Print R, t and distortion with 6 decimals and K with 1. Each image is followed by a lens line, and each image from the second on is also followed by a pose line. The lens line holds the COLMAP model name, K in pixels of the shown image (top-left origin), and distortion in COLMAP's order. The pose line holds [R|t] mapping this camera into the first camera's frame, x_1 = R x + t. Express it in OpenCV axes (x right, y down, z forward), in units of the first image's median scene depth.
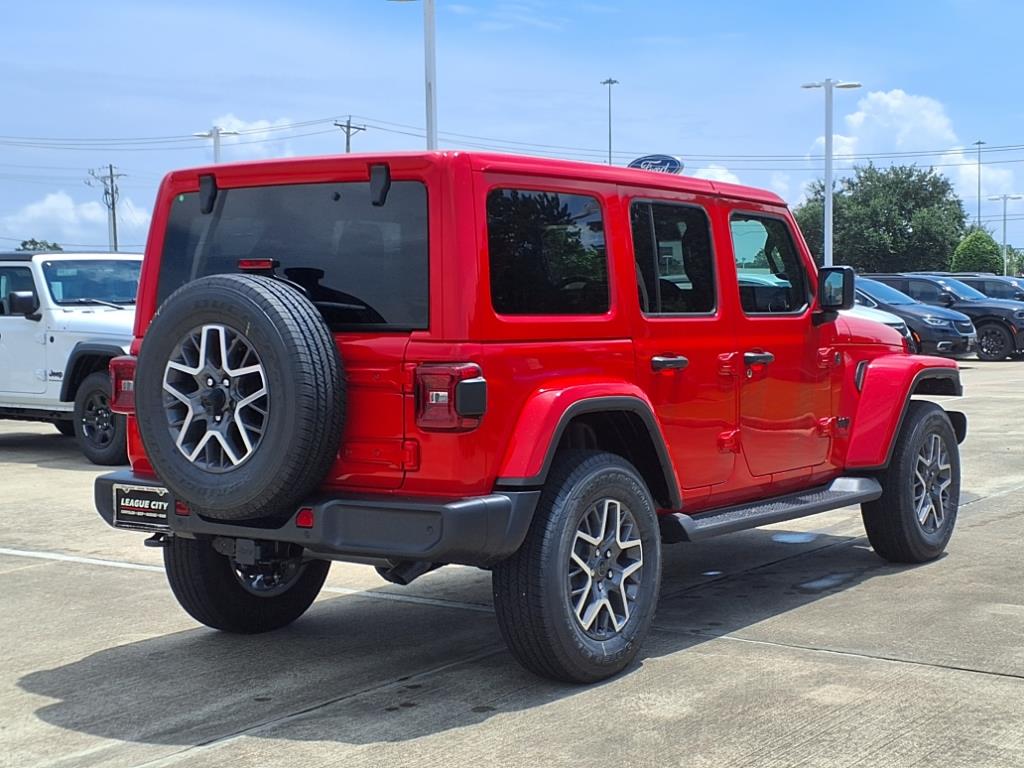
lens RADIAL K [[1639.7, 0, 507.1], [0, 1639.7, 382.5], [0, 0, 1]] dist [0.155310, 0.000000]
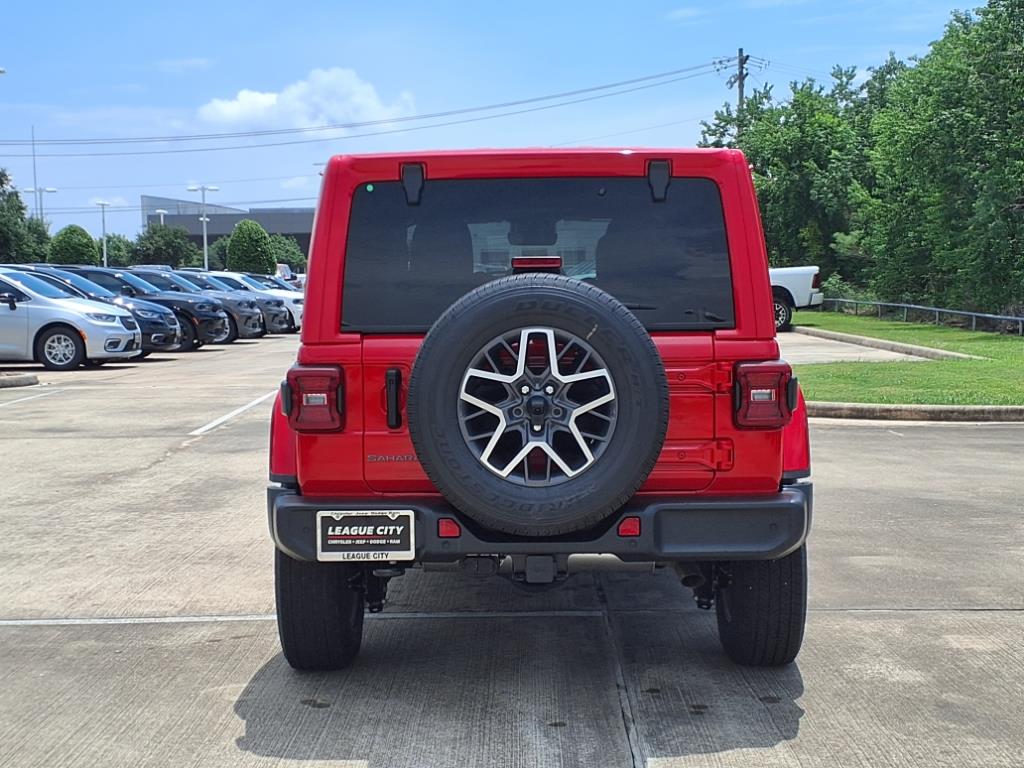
lens RADIAL K [[1639.7, 0, 506.9], [0, 1639.7, 380.8], [0, 0, 1]] dist [0.155310, 0.000000]
pose [[0.828589, -0.038209, 0.558552, -0.704825], [0.036017, 0.999240, 0.014926, -0.019454], [-0.558698, 0.007750, 0.829335, 0.238564]]
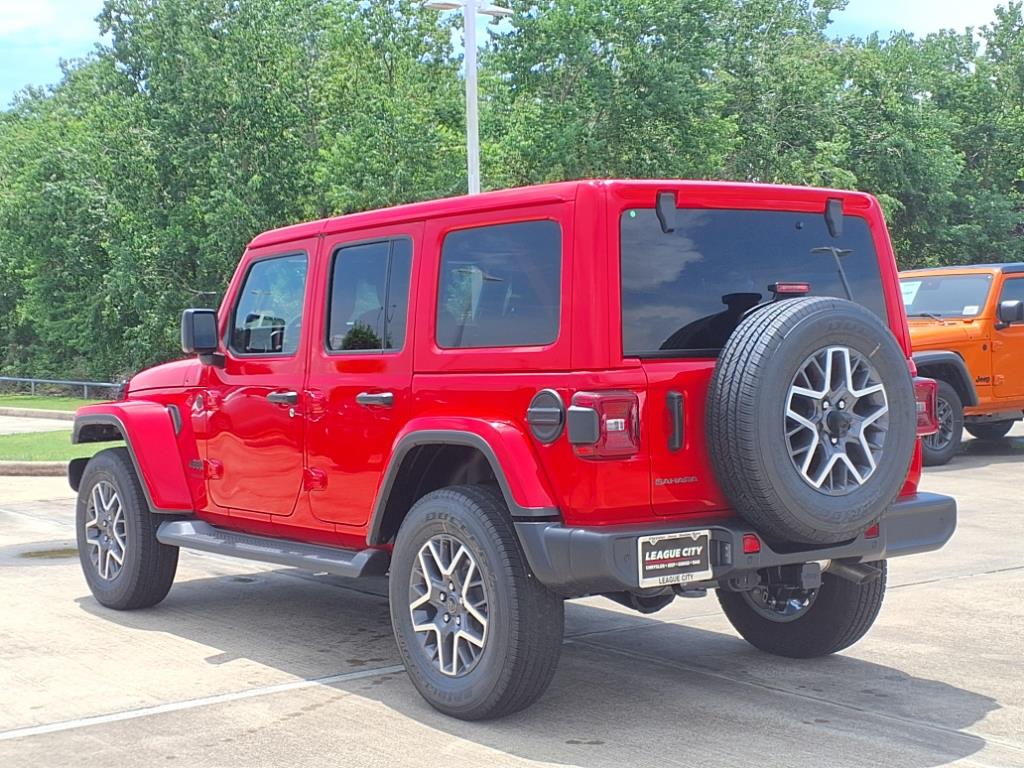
lens RADIAL K [[1639.7, 0, 477.2], [0, 1639.7, 384.1], [0, 0, 1]] dist [0.155310, 0.000000]
pose [[0.316774, -0.024475, 0.948185, -1.188799], [0.067006, 0.997747, 0.003368, -0.030398], [-0.946131, 0.062467, 0.317700, 0.881535]]
